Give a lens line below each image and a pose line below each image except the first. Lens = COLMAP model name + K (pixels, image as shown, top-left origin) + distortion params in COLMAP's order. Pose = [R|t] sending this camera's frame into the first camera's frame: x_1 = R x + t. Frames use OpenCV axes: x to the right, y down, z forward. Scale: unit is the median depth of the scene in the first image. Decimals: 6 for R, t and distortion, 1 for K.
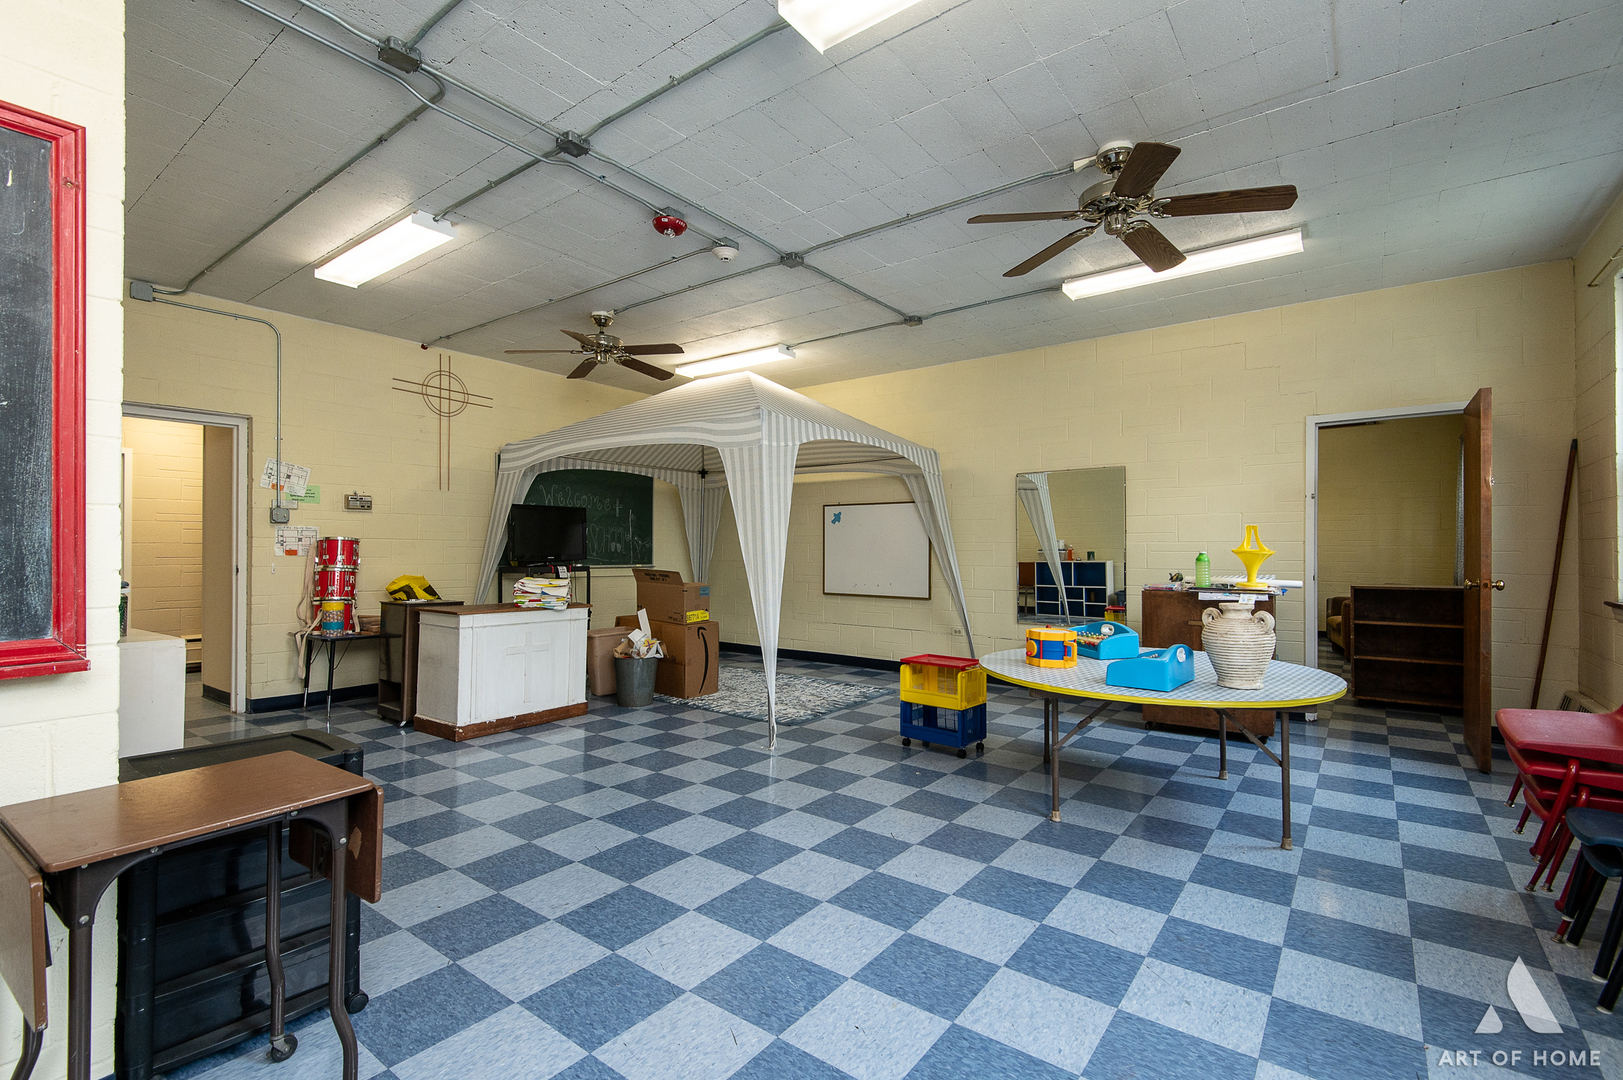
lens RADIAL K [[734.2, 0, 811.5], [0, 734.2, 540.0], [0, 0, 1]] dist [-0.000080, -0.000056]
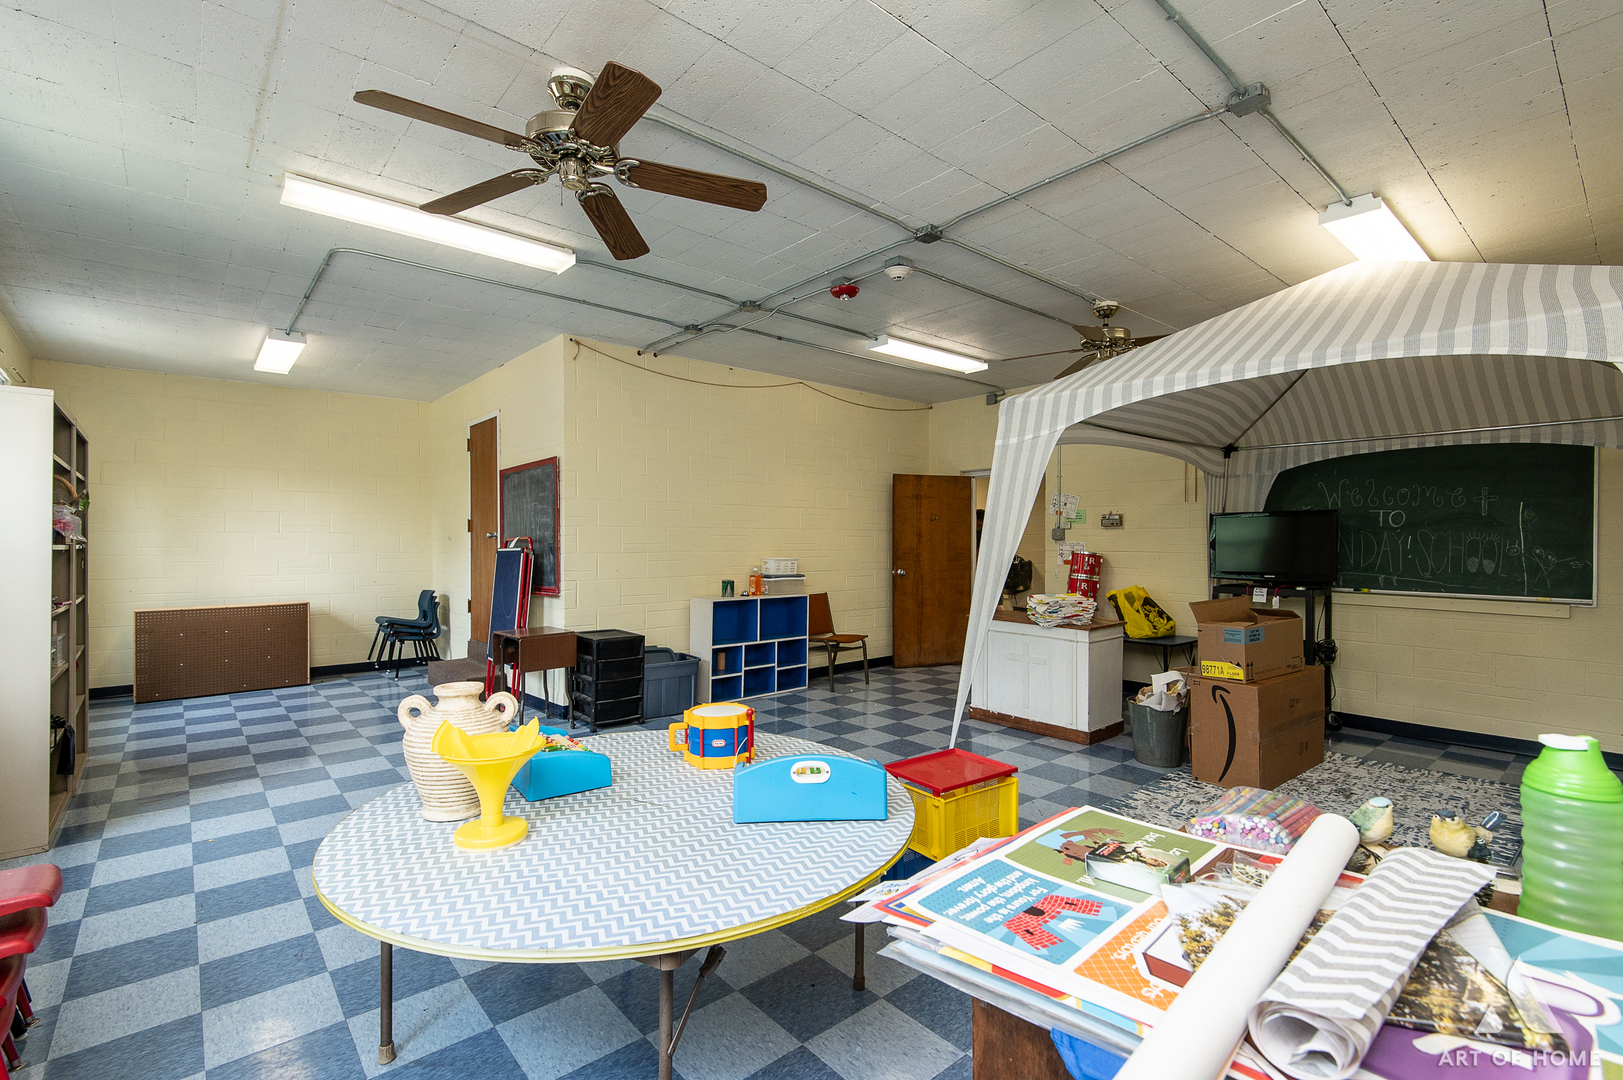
lens RADIAL K [[734.2, 0, 811.5], [0, 734.2, 540.0], [0, 0, 1]] dist [-0.000080, -0.000056]
pose [[-0.209081, -0.004155, -0.977889, 0.670286], [0.008420, 0.999946, -0.006049, -0.018558], [0.977862, -0.009498, -0.209035, 0.838630]]
